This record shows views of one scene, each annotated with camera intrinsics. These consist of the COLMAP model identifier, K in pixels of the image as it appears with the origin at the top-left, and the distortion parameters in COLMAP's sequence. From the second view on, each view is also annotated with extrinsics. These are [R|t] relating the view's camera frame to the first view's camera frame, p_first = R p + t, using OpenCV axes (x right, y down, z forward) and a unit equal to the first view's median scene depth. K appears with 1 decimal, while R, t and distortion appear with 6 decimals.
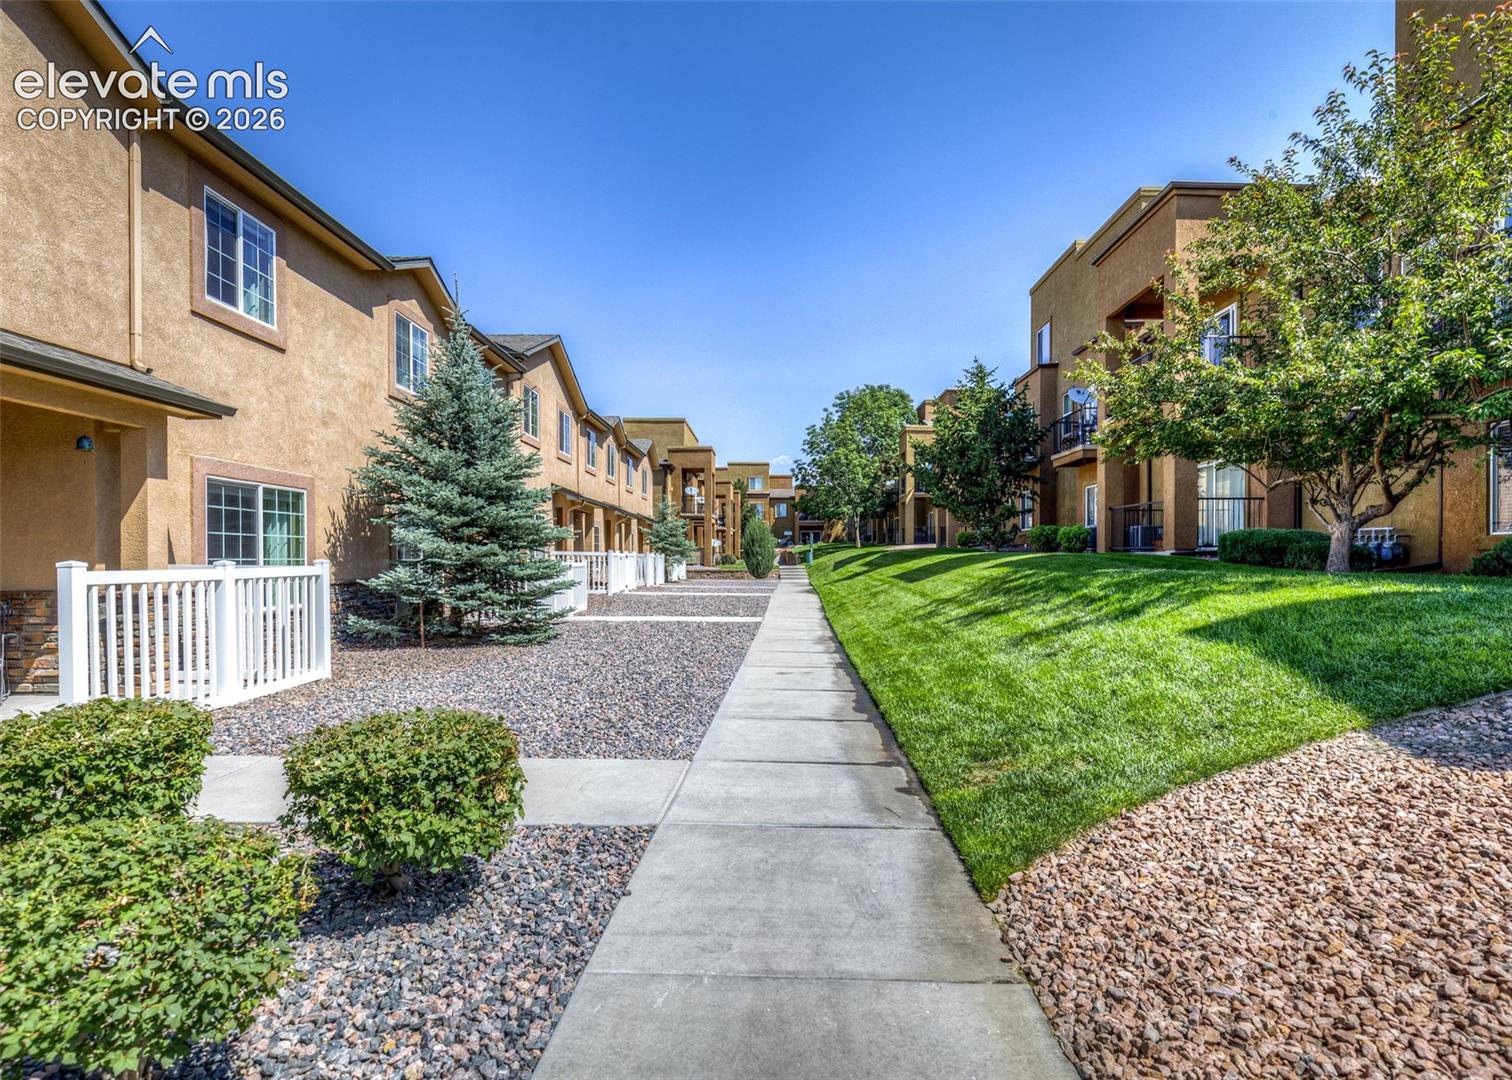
lens RADIAL K [[795.9, 0, 794.5], [0, 795.9, 574.8], [0, 0, 1]] dist [0.001068, 0.000983]
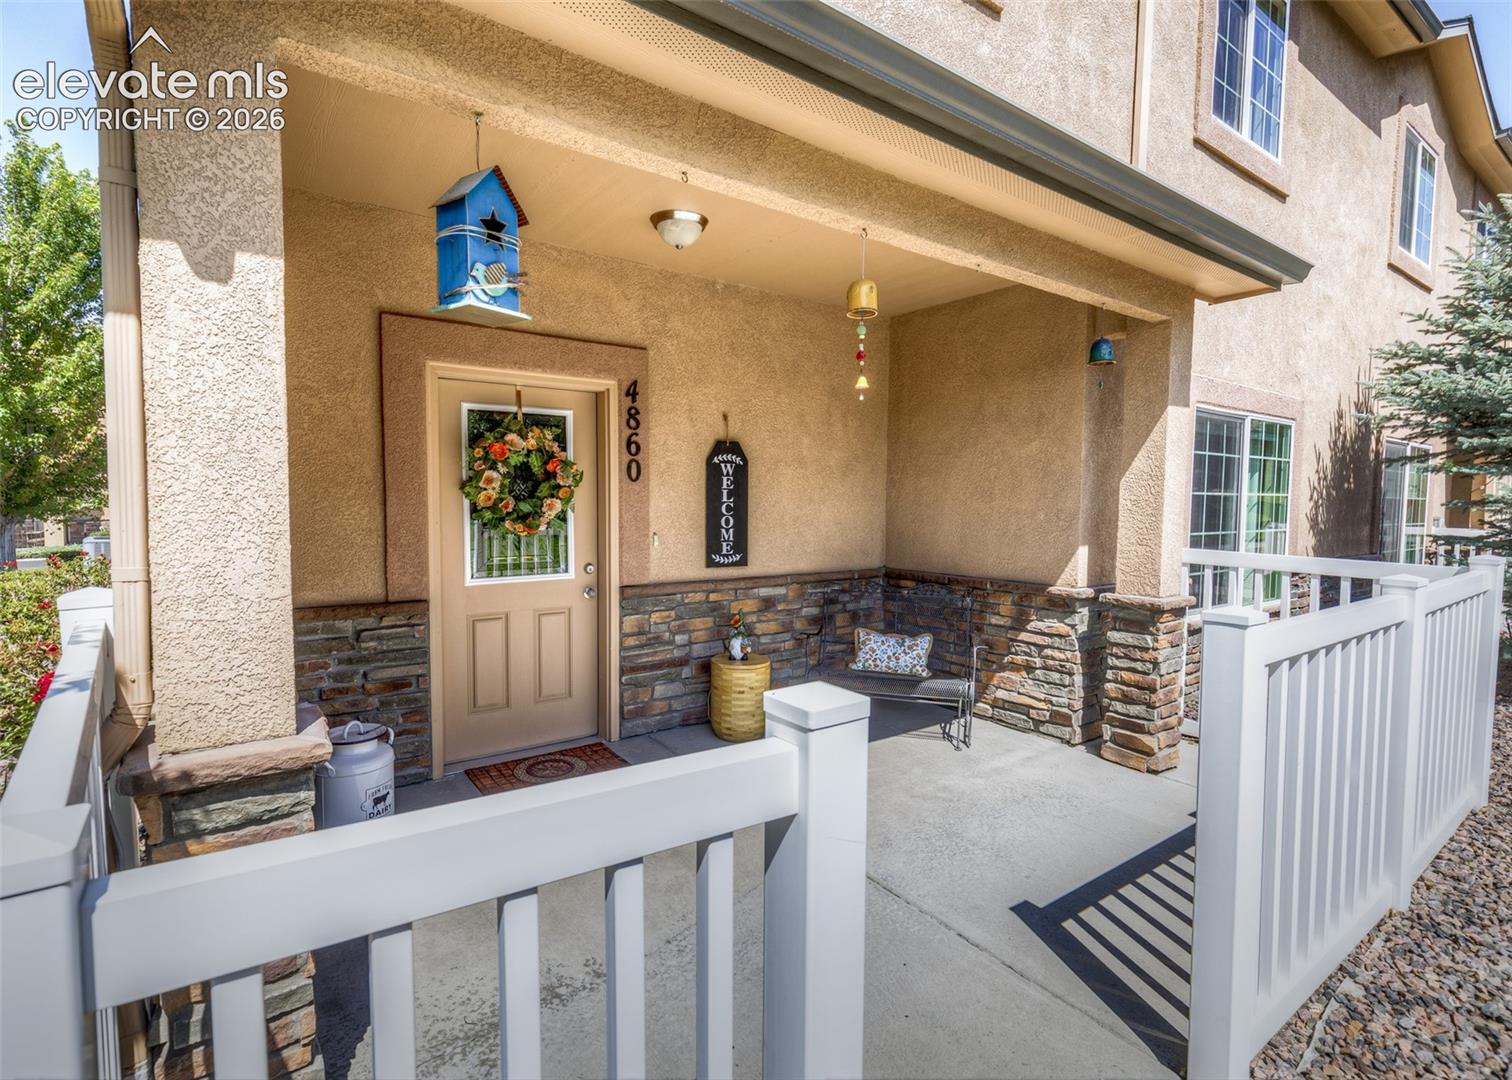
lens RADIAL K [[795.9, 0, 794.5], [0, 795.9, 574.8], [0, 0, 1]] dist [0.001068, 0.000983]
pose [[0.613879, 0.079366, -0.785400, -0.374345], [-0.020073, 0.996181, 0.084977, -0.031618], [0.789145, -0.036401, 0.613128, 0.307586]]
